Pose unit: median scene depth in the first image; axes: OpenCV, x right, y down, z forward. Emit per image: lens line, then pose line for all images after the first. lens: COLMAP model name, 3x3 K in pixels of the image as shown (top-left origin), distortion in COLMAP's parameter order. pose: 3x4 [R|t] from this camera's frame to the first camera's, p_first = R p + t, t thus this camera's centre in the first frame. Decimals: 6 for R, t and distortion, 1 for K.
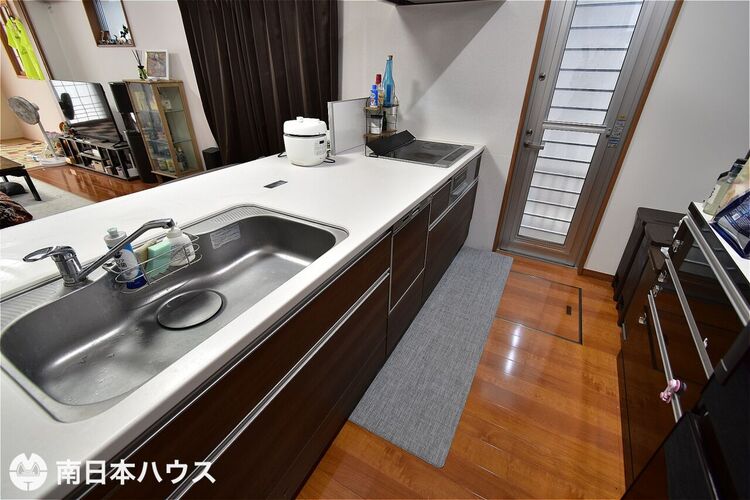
lens RADIAL K [[334.7, 0, 376.3], [0, 334.7, 249.3], [0, 0, 1]] dist [0.005482, -0.000059]
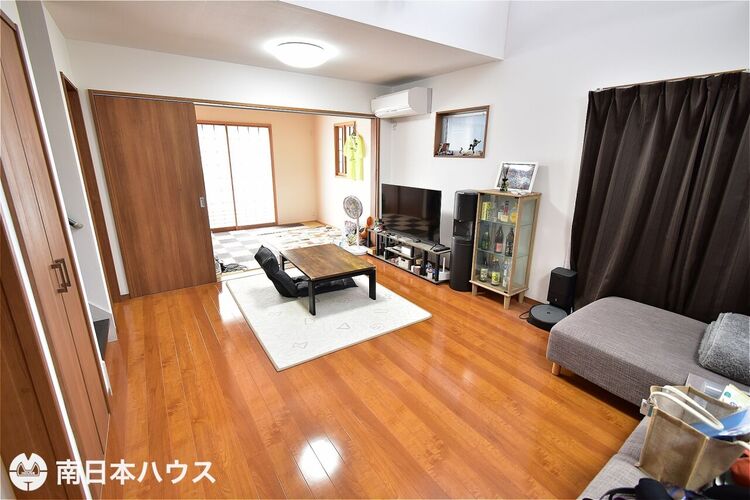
lens RADIAL K [[334.7, 0, 375.2], [0, 334.7, 249.5], [0, 0, 1]] dist [0.005482, -0.000059]
pose [[0.887832, 0.117428, -0.444933, -0.508543], [-0.216982, 0.959485, -0.179742, -0.095933], [0.405800, 0.256123, 0.877341, 0.076548]]
